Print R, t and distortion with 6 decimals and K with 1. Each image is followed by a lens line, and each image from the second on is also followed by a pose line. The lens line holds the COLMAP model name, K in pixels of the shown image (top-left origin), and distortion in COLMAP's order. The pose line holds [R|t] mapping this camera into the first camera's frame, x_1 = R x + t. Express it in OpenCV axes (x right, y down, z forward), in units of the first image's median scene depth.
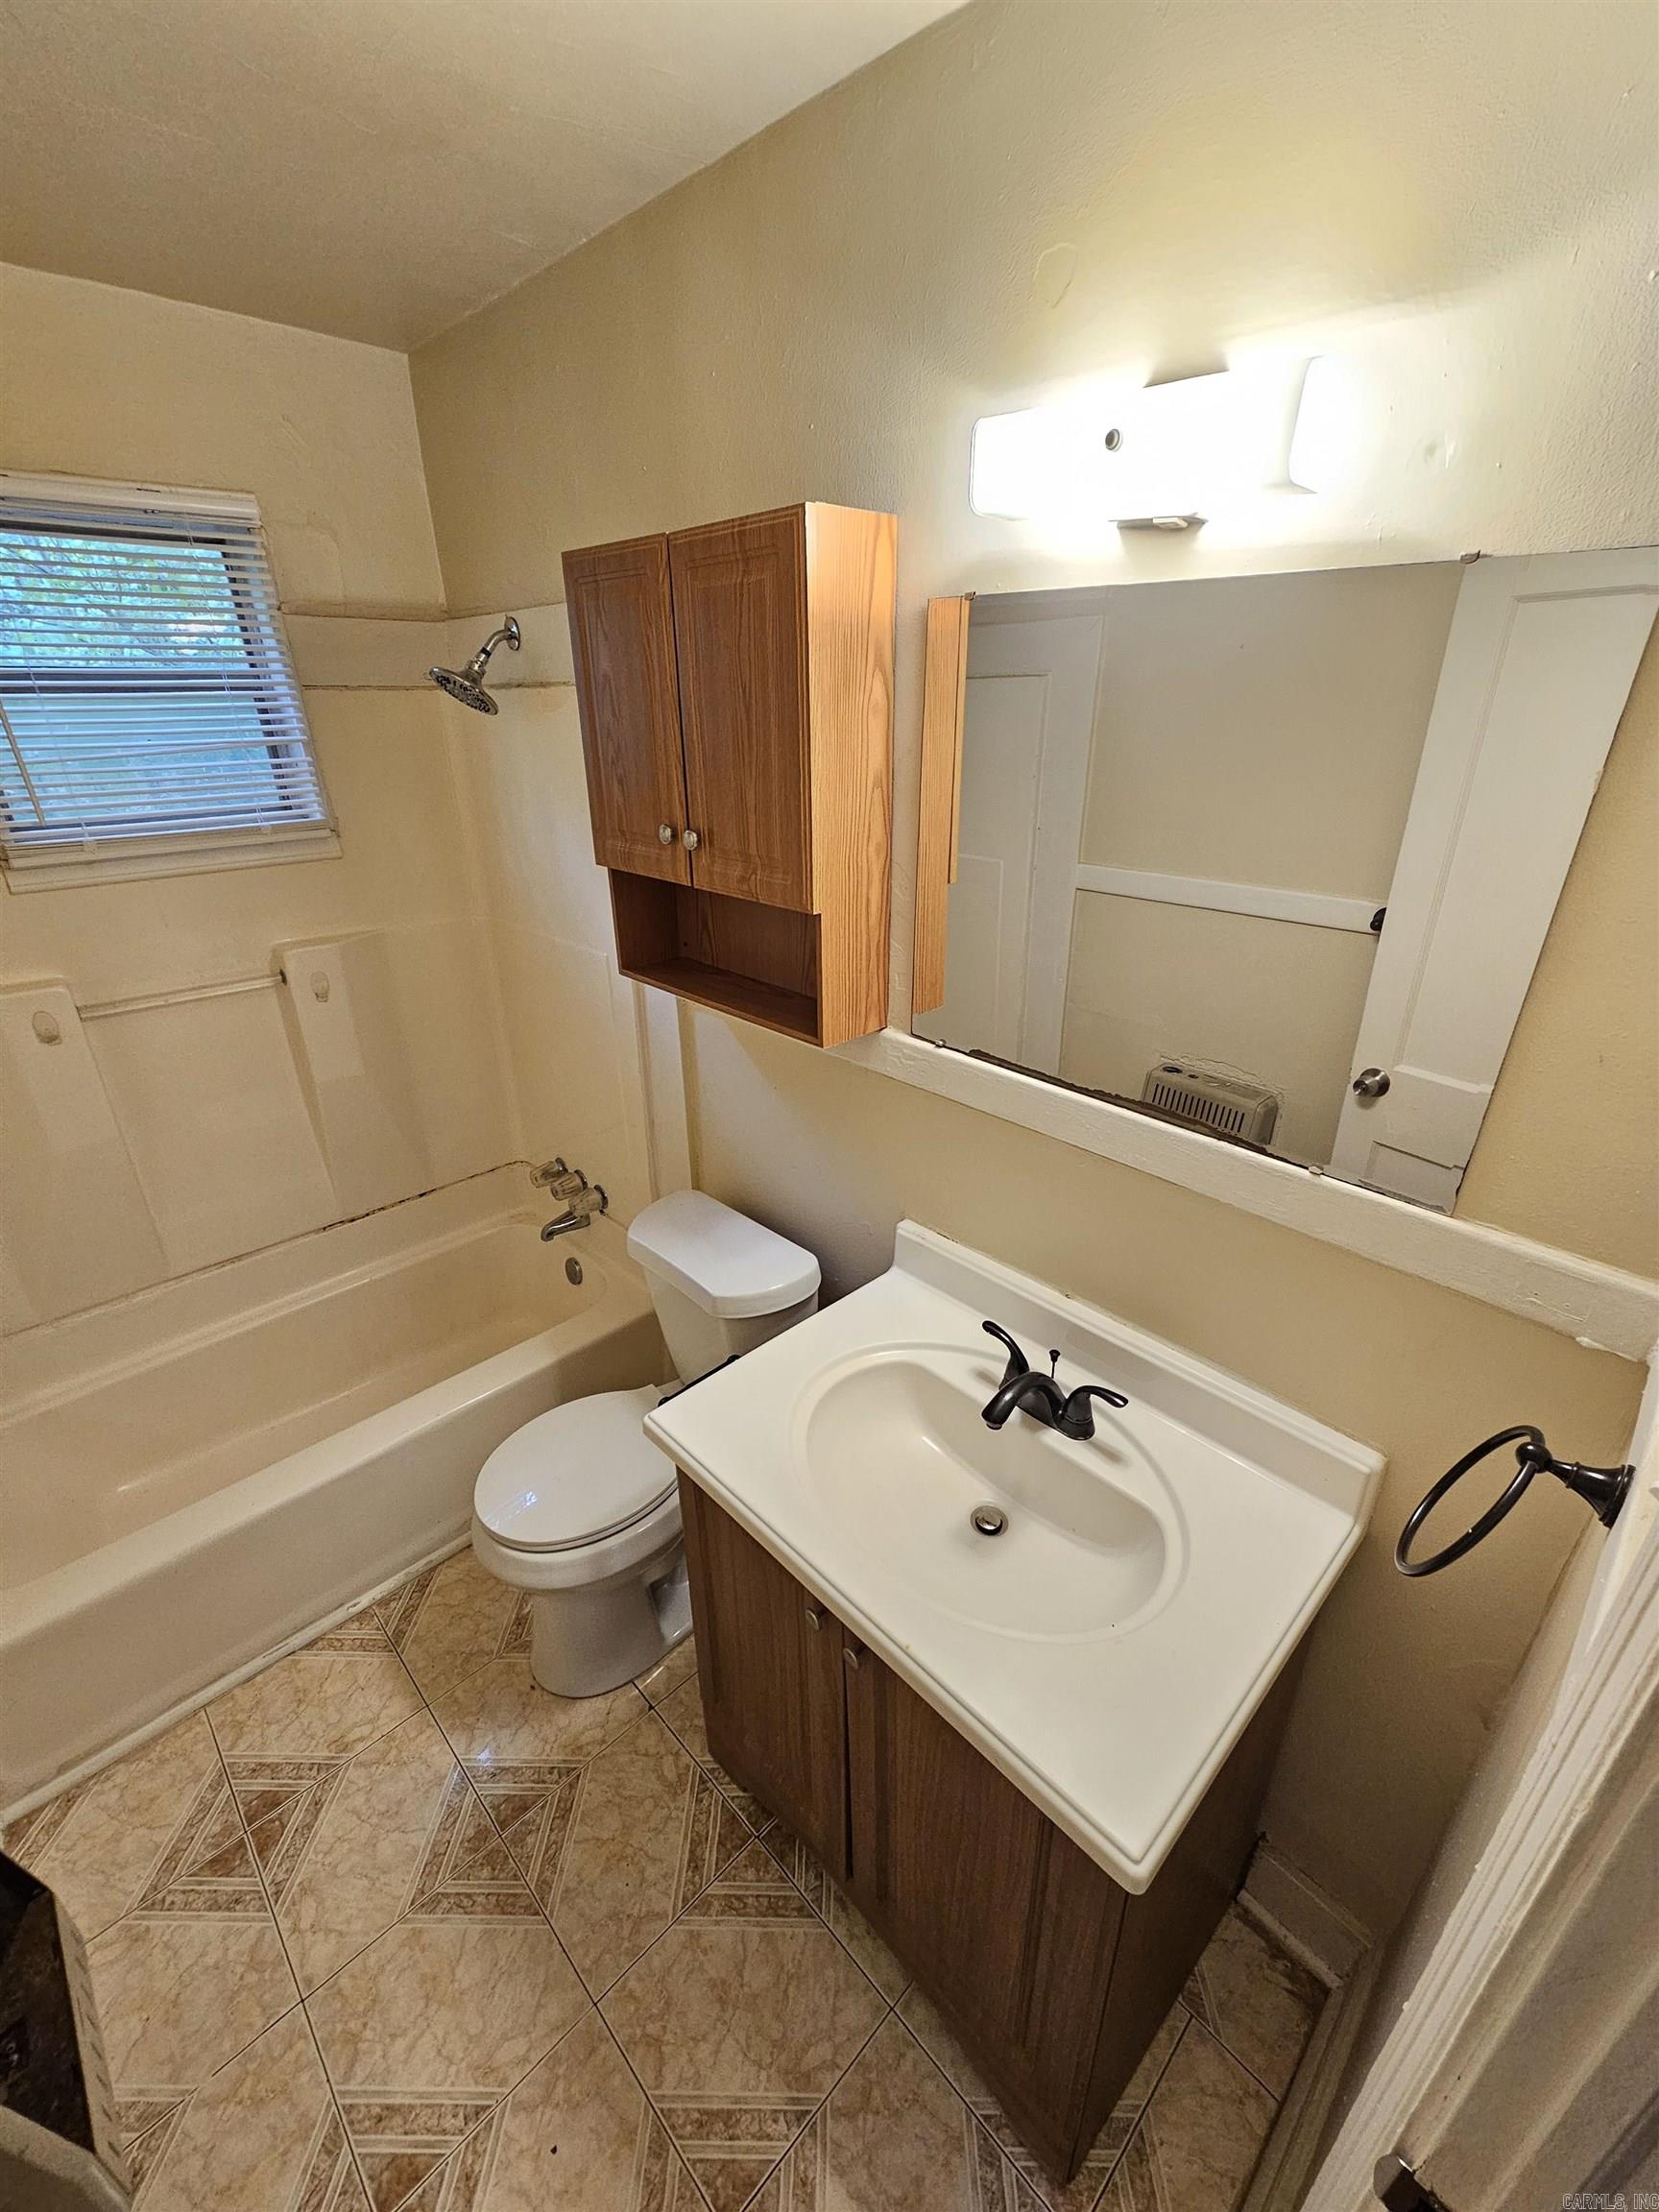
lens RADIAL K [[911.3, 0, 831.1], [0, 911.3, 1107.2], [0, 0, 1]] dist [-0.001875, 0.001903]
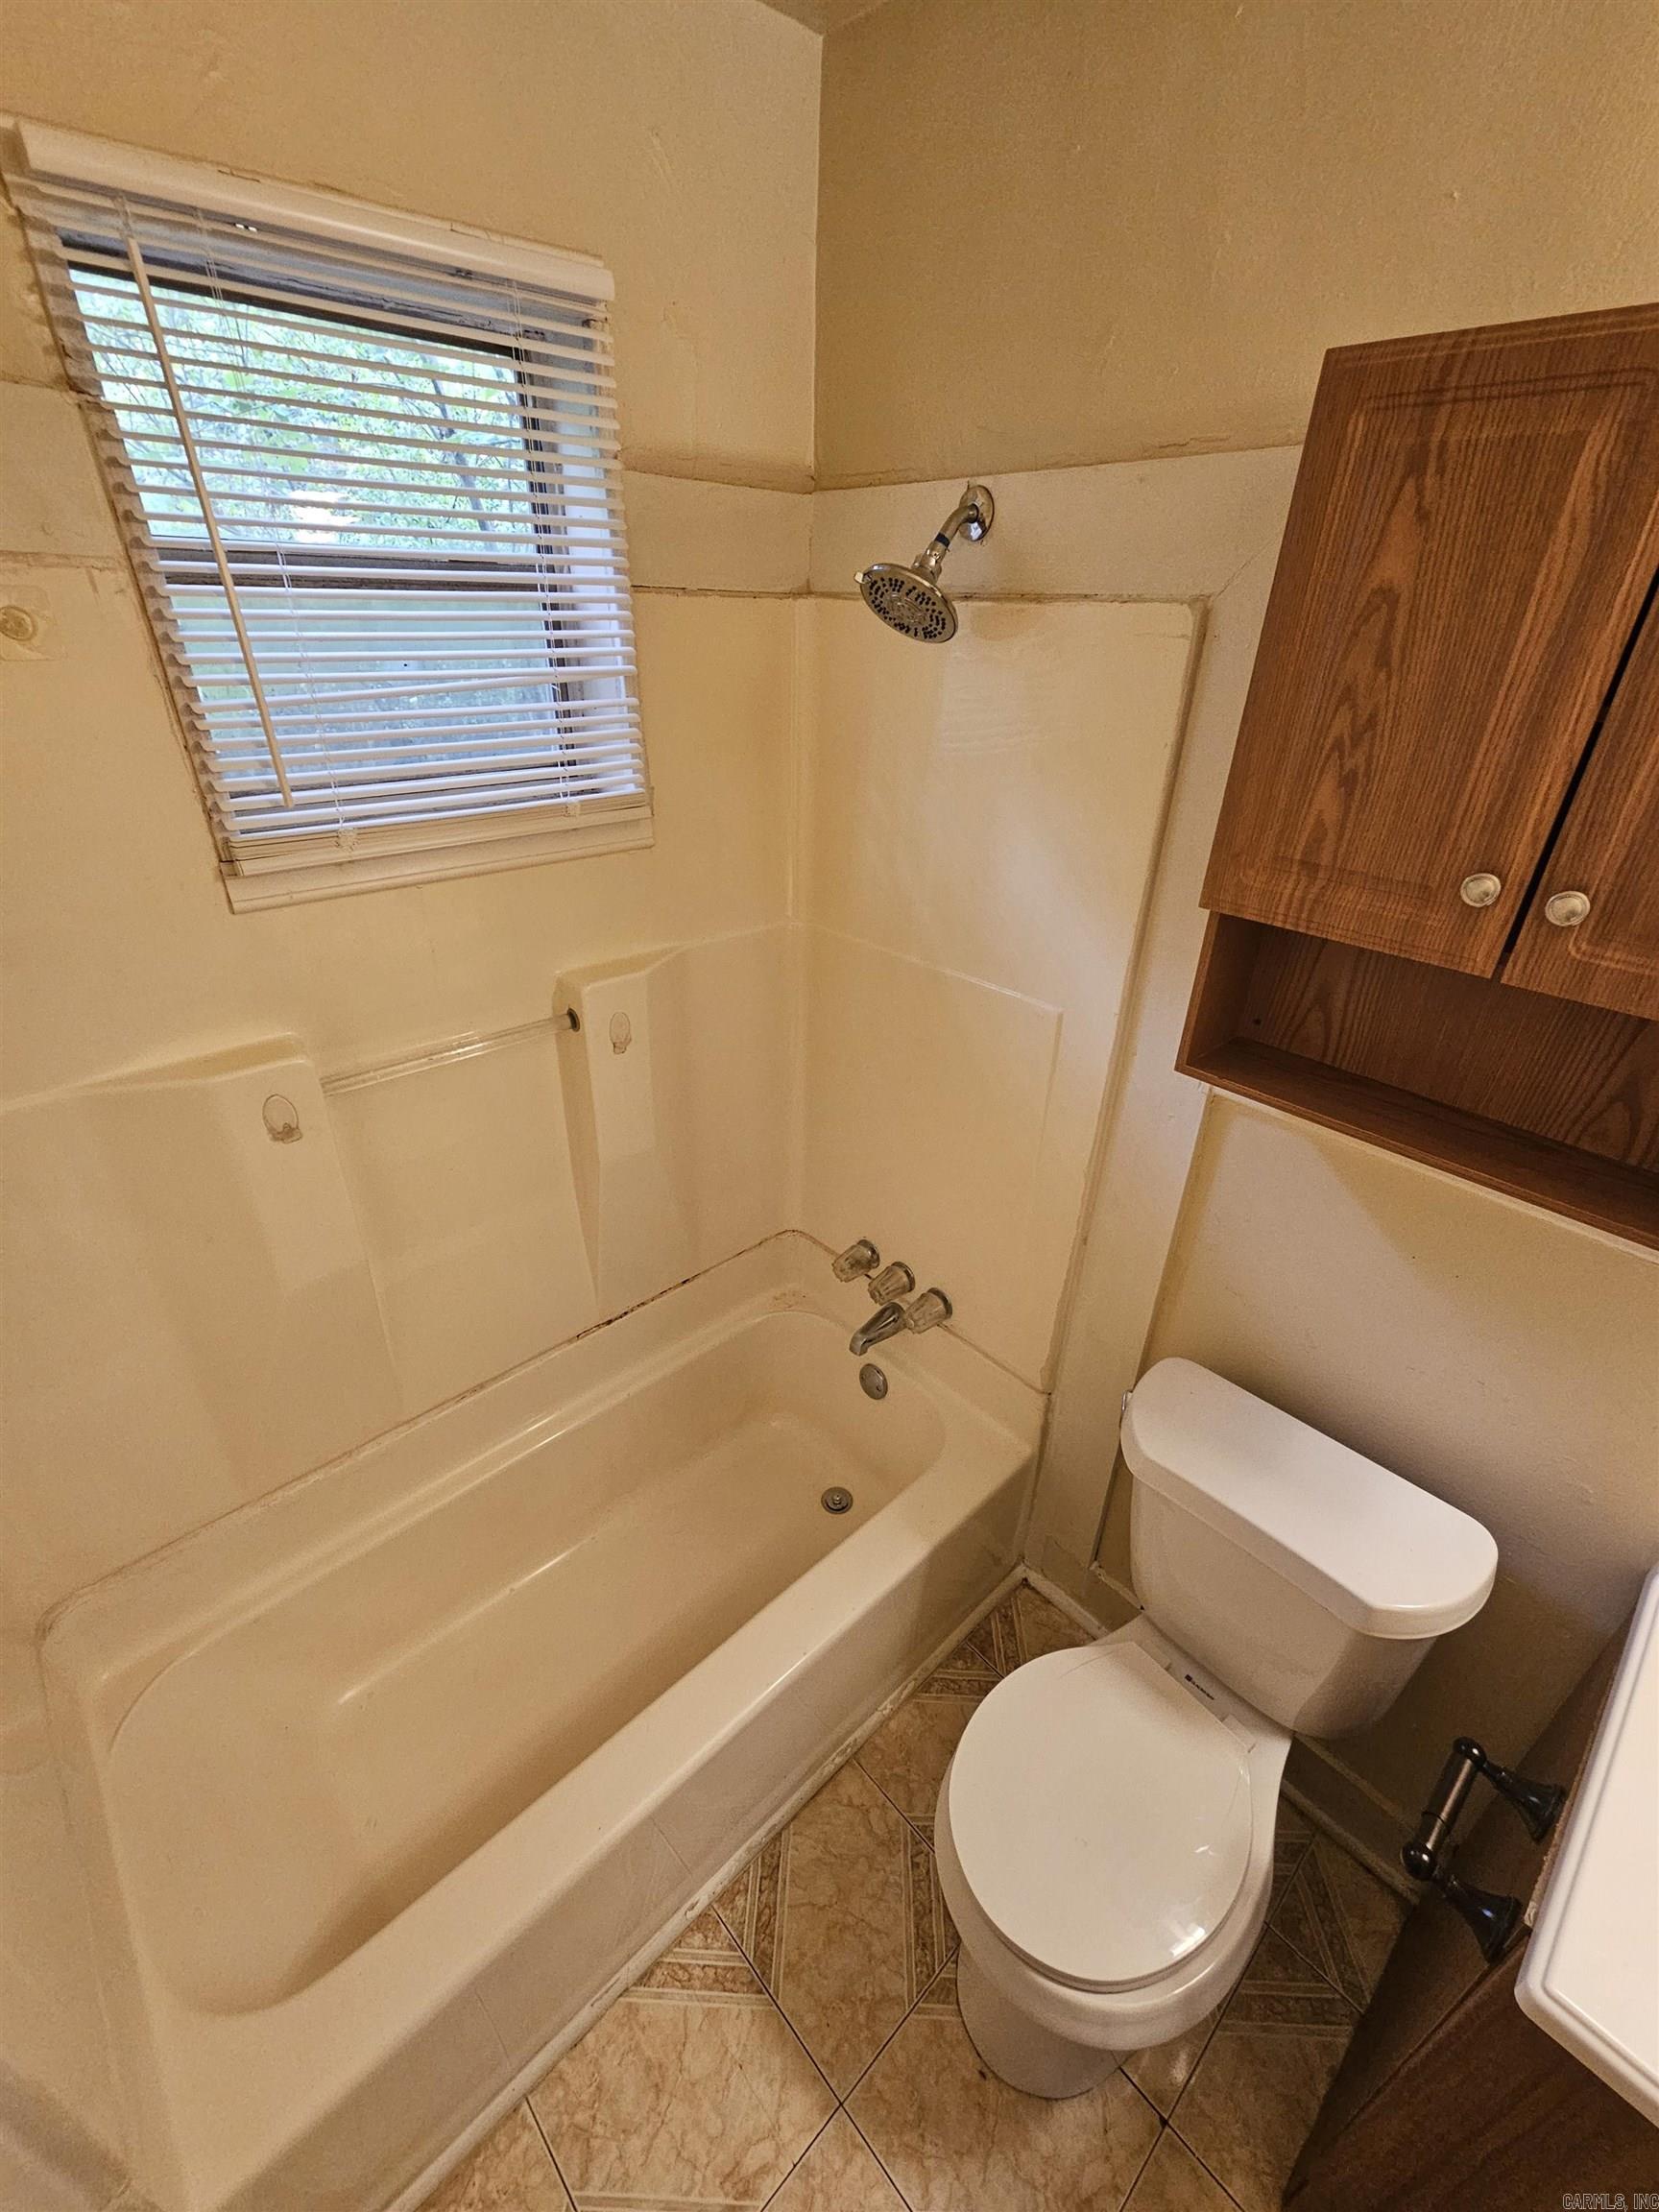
lens RADIAL K [[911.3, 0, 830.7], [0, 911.3, 1109.0], [0, 0, 1]] dist [-0.001875, 0.001903]
pose [[0.999393, 0.034716, -0.002973, -0.439193], [-0.034388, 0.996497, 0.076228, -0.148246], [0.005609, -0.076079, 0.997086, 0.329800]]
